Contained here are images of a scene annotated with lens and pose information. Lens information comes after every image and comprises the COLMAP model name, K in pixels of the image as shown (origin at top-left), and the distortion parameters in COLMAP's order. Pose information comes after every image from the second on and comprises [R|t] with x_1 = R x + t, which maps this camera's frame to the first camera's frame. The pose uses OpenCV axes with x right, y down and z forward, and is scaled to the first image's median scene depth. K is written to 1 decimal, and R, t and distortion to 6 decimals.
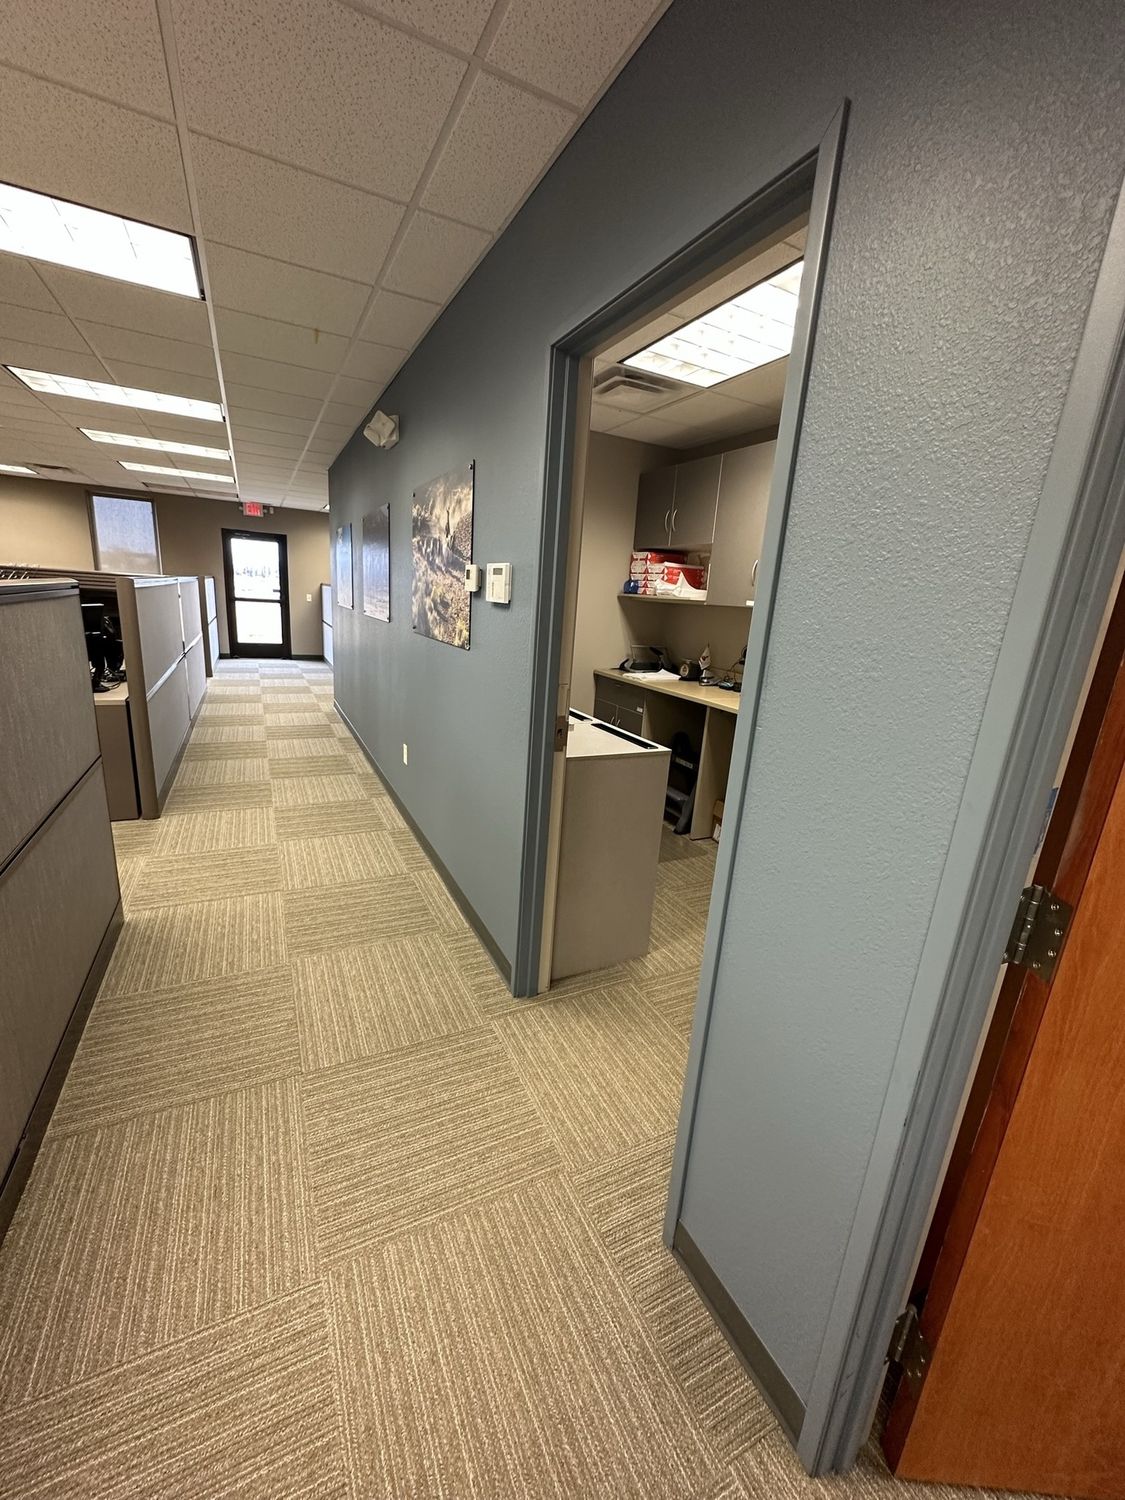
lens RADIAL K [[595.9, 0, 562.0], [0, 595.9, 751.7], [0, 0, 1]] dist [-0.002795, 0.000374]
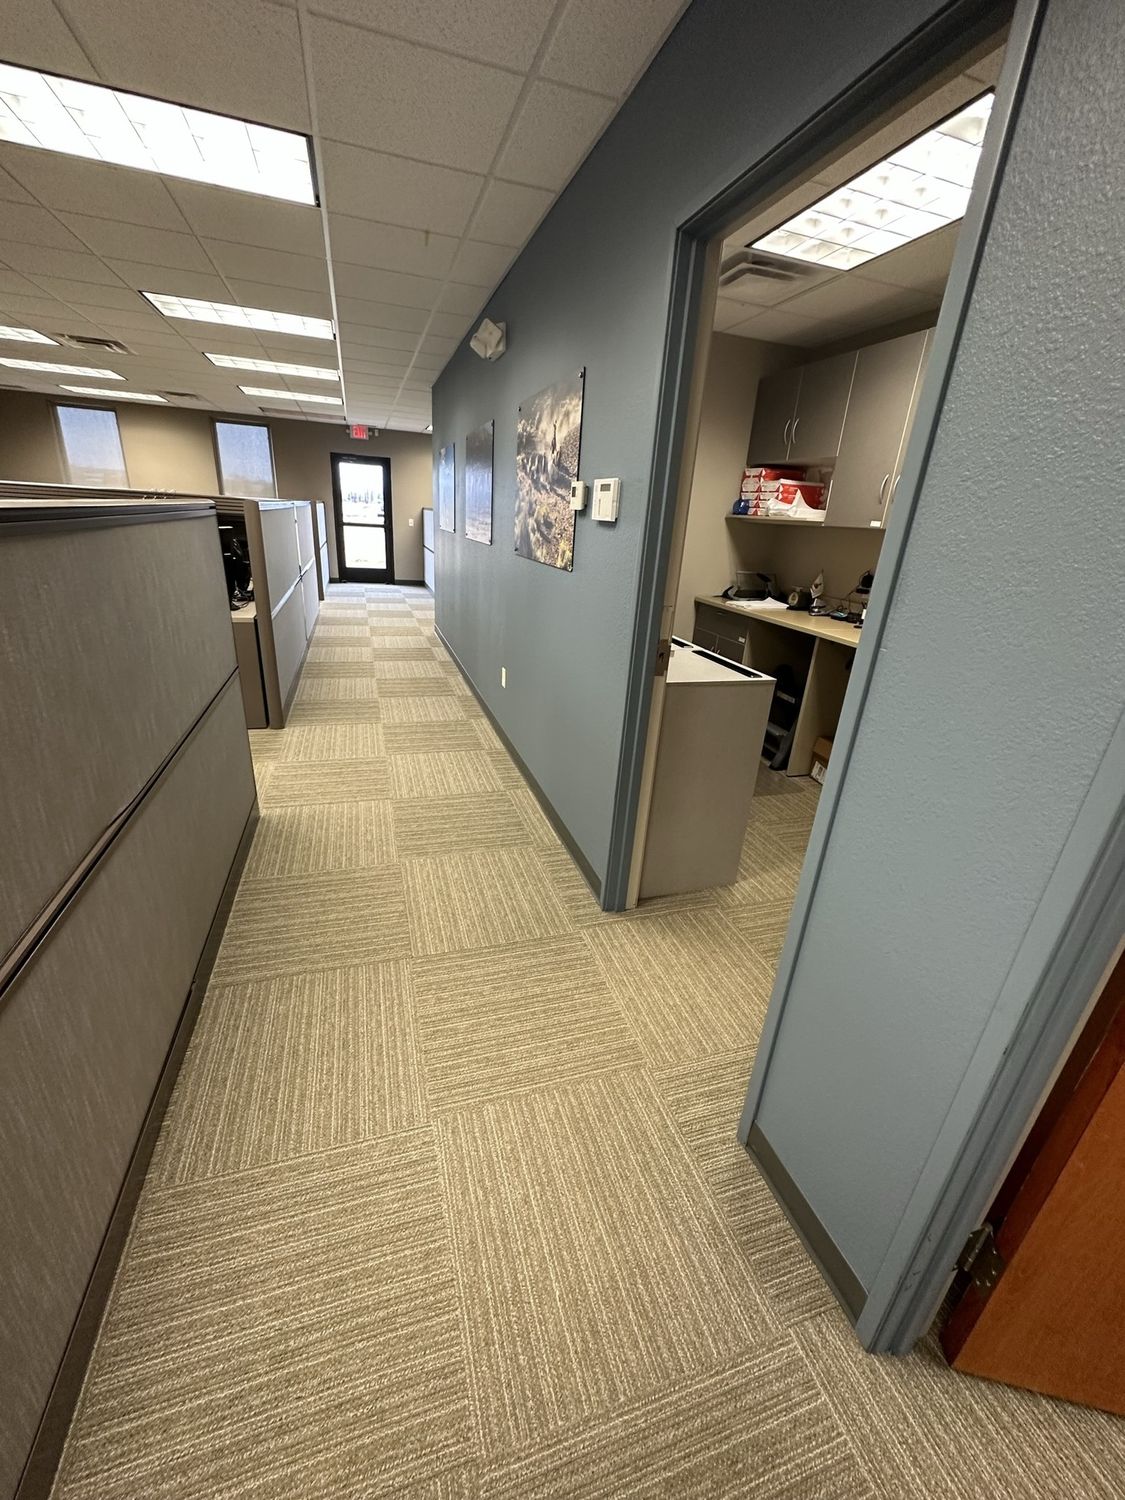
lens RADIAL K [[595.9, 0, 561.7], [0, 595.9, 751.4], [0, 0, 1]] dist [-0.002795, 0.000374]
pose [[0.988020, 0.052078, -0.145276, -0.012054], [-0.035367, 0.992697, 0.115332, 0.012463], [0.150222, -0.108812, 0.982646, -0.010827]]
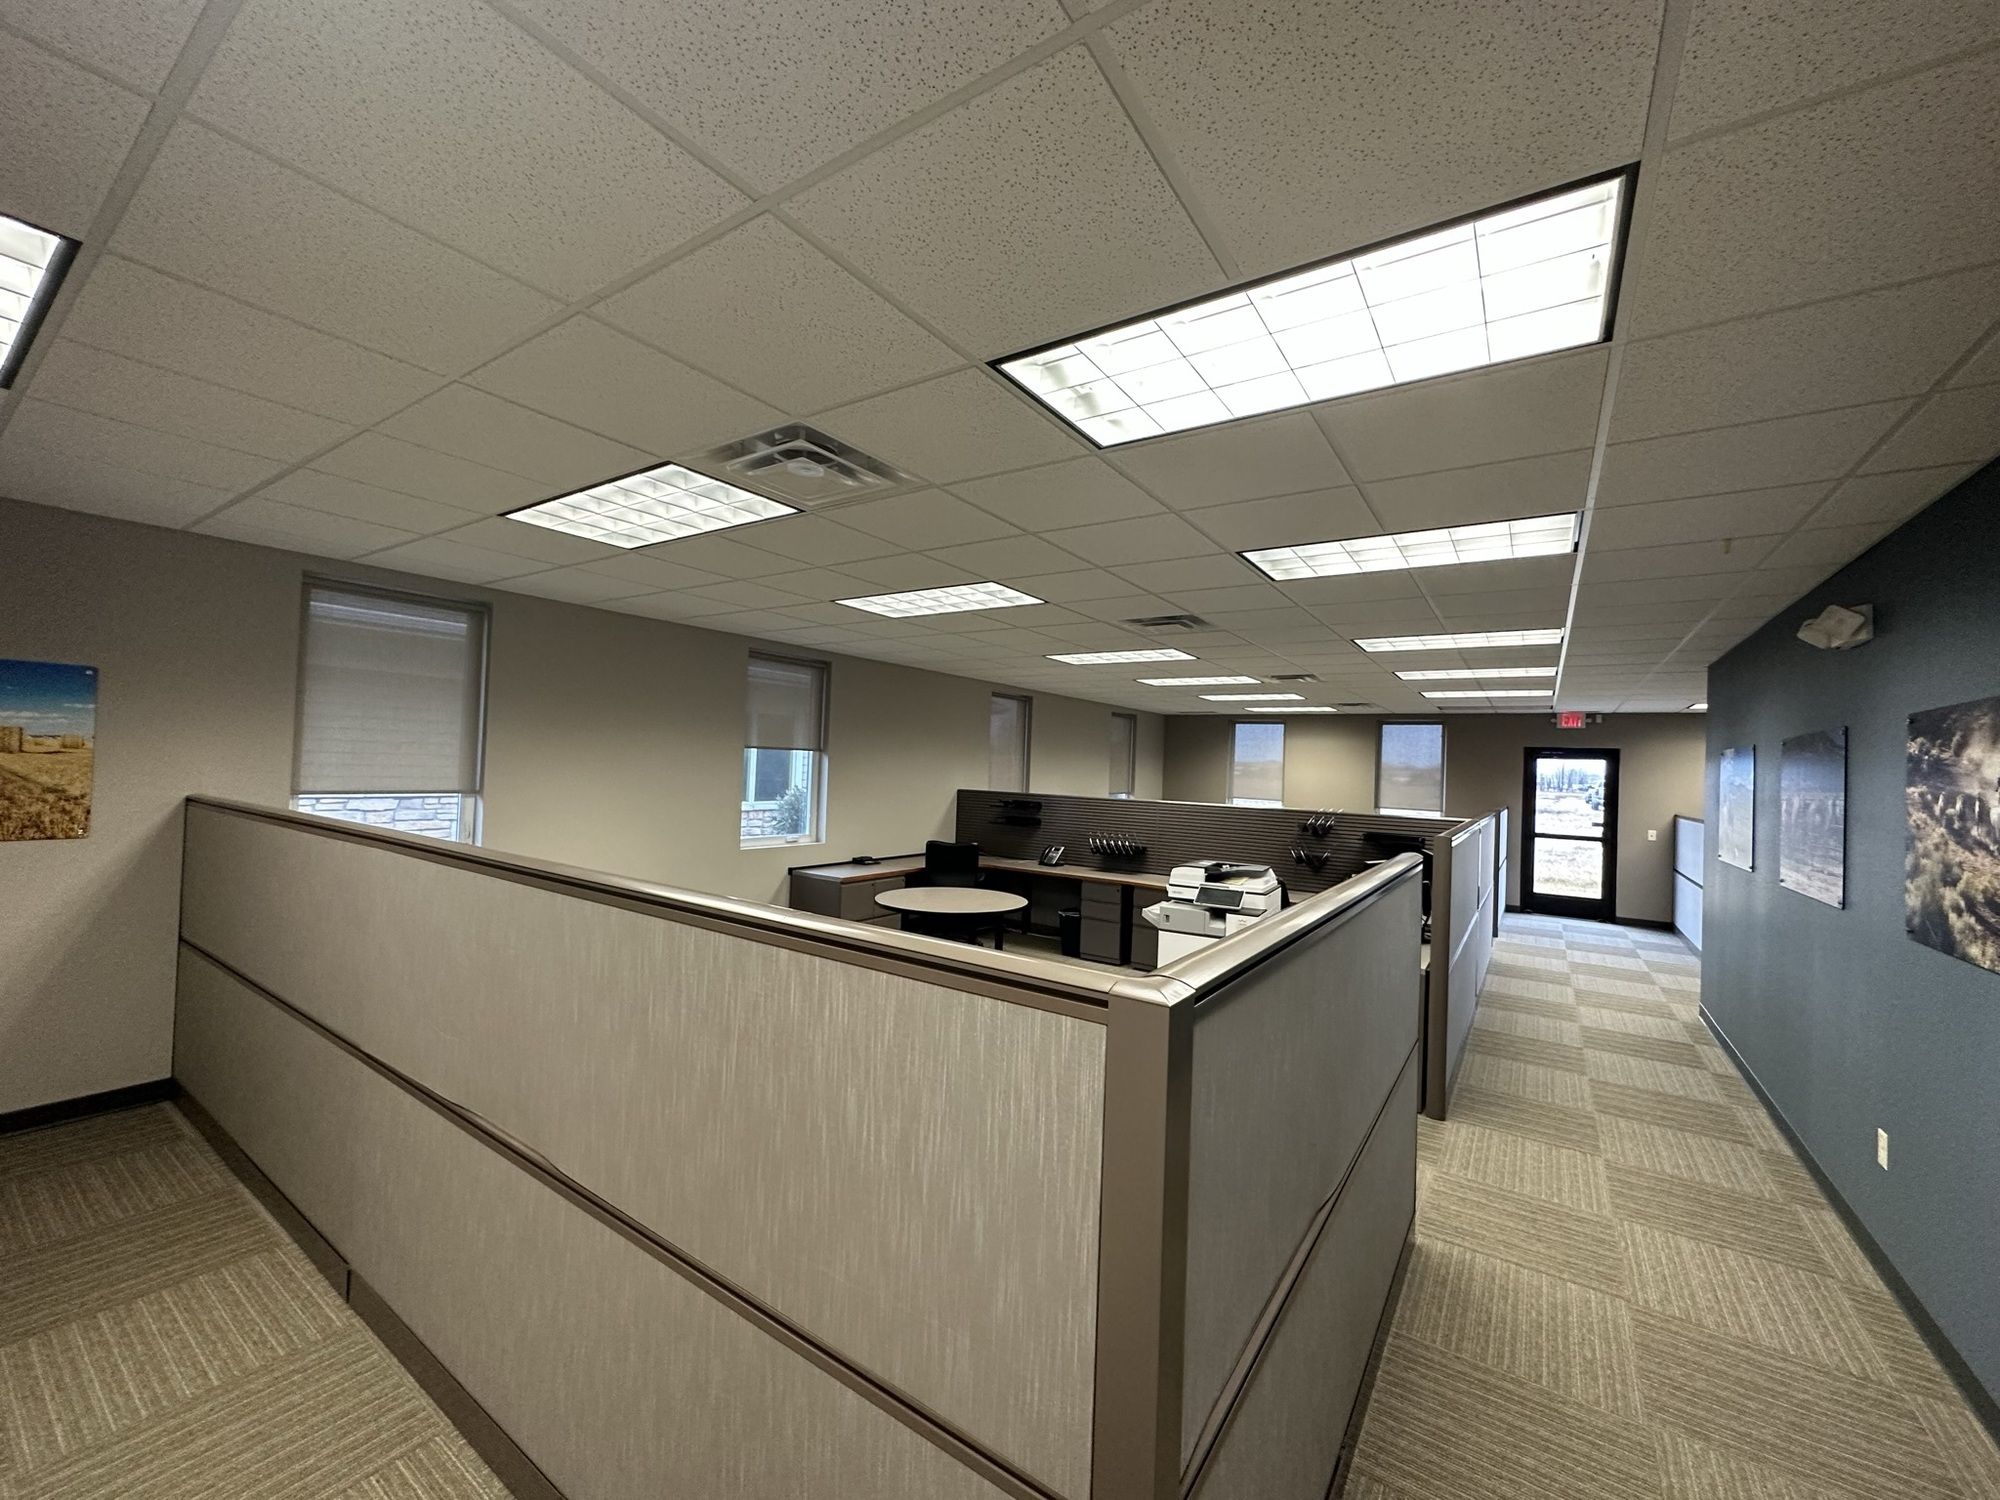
lens RADIAL K [[794.5, 0, 999.3], [0, 794.5, 749.9], [0, 0, 1]] dist [-0.002795, 0.000374]
pose [[0.486228, -0.067162, -0.871247, 0.010379], [-0.225591, 0.953596, -0.199408, -0.026008], [0.844211, 0.293503, 0.448514, -0.212983]]
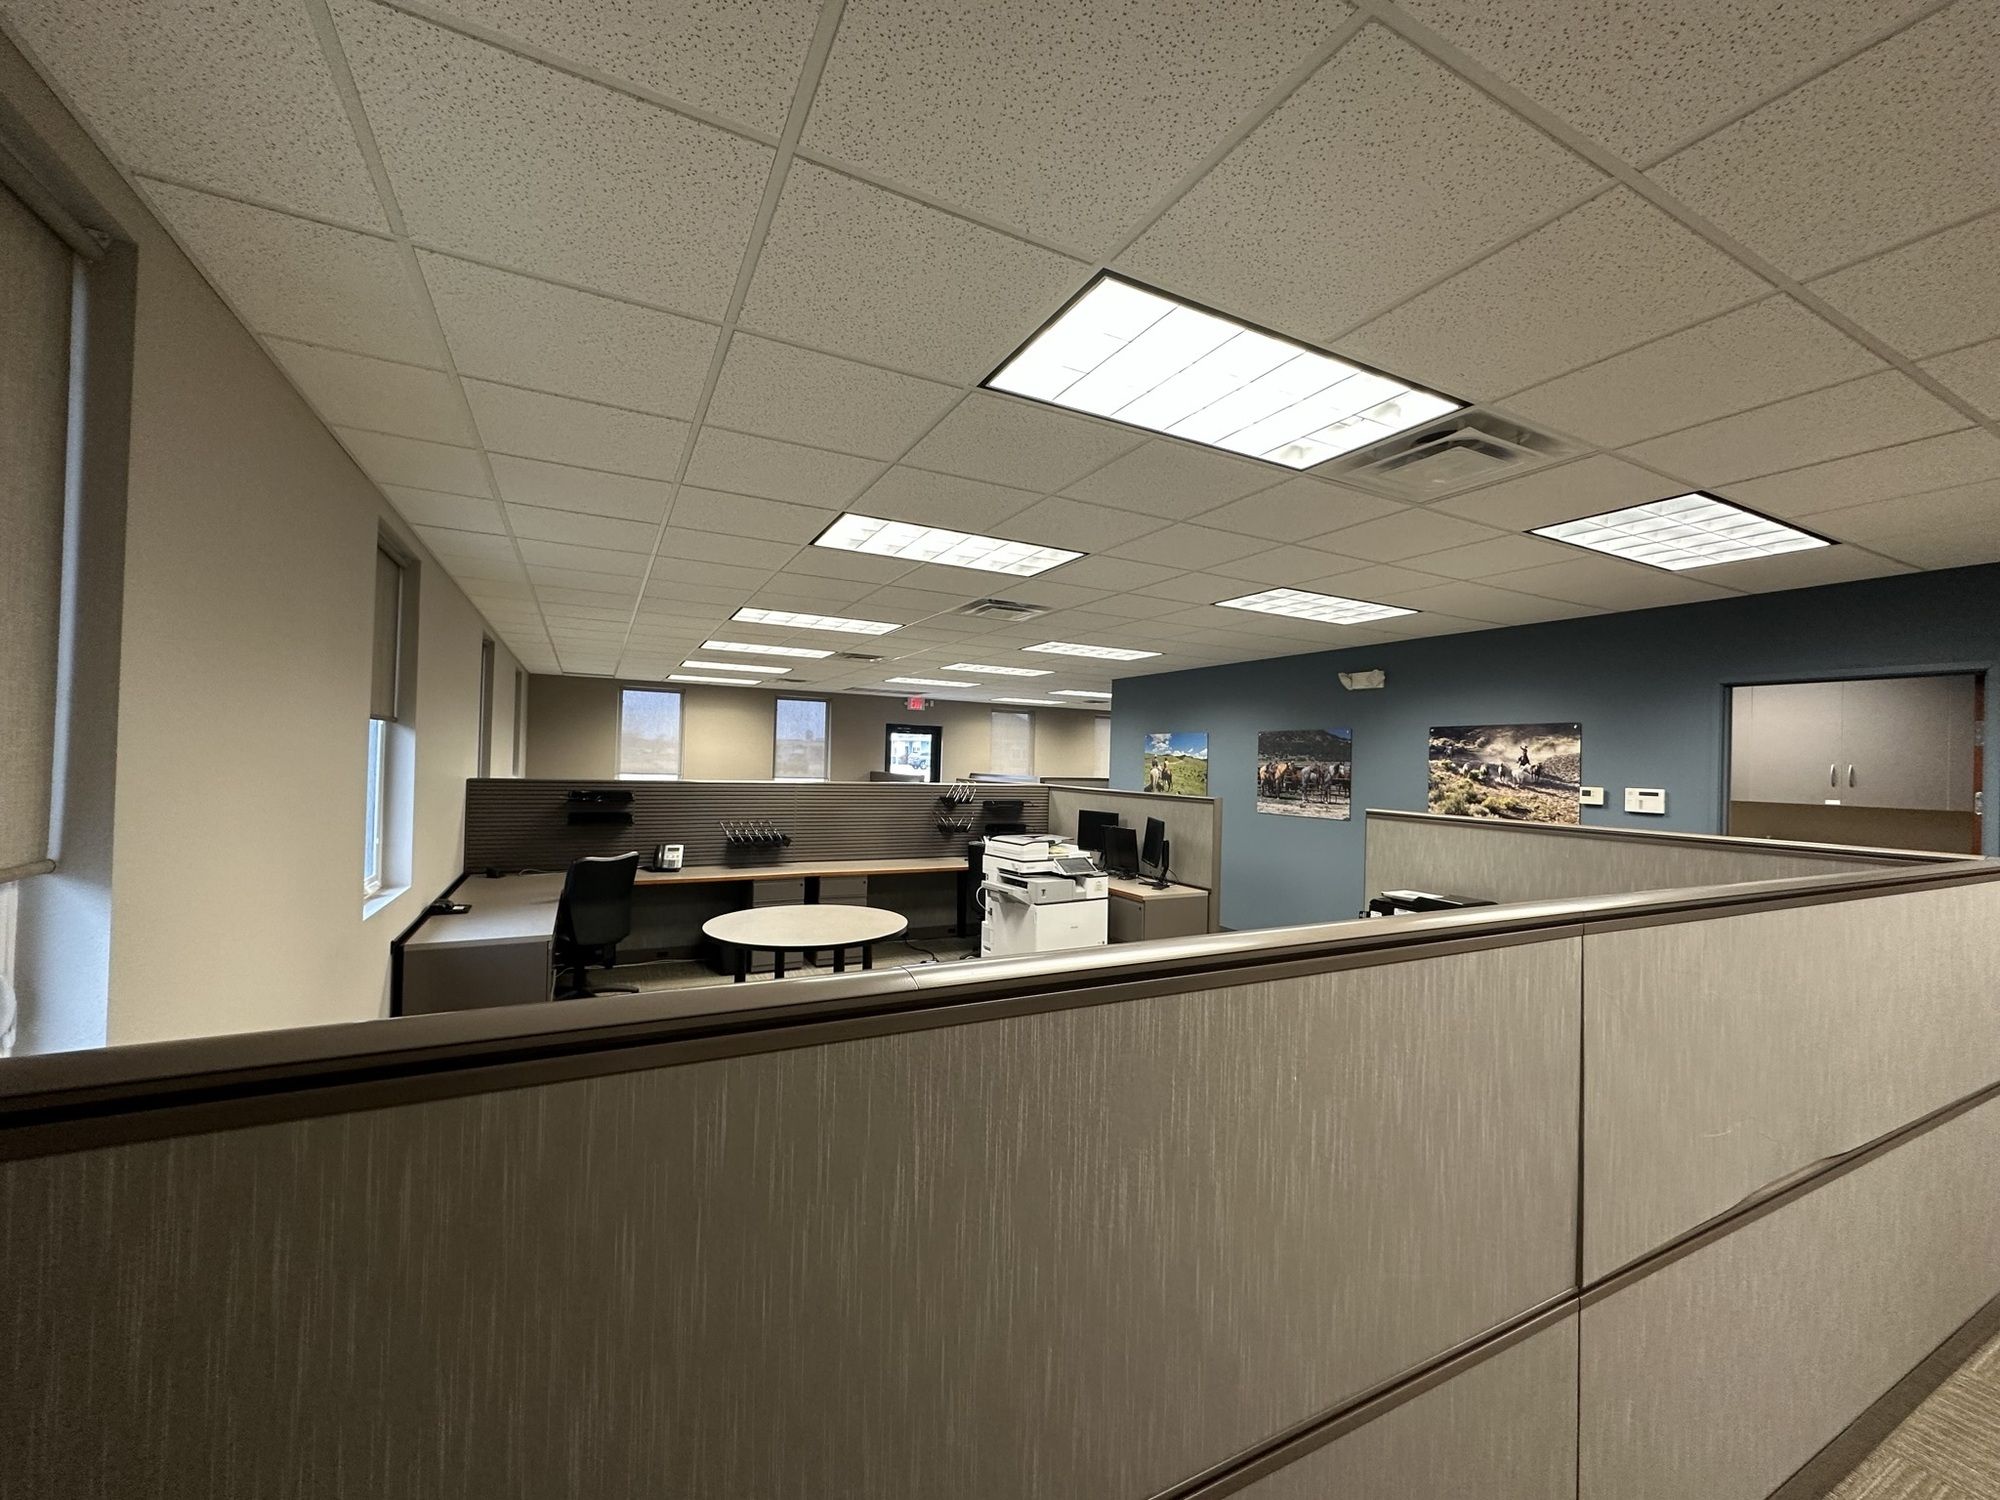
lens RADIAL K [[794.5, 0, 998.6], [0, 794.5, 752.0], [0, 0, 1]] dist [-0.002795, 0.000374]
pose [[0.999113, -0.041770, 0.005287, -1.550052], [0.041694, 0.964113, -0.262197, 0.066351], [0.005855, 0.262185, 0.965000, -0.930073]]
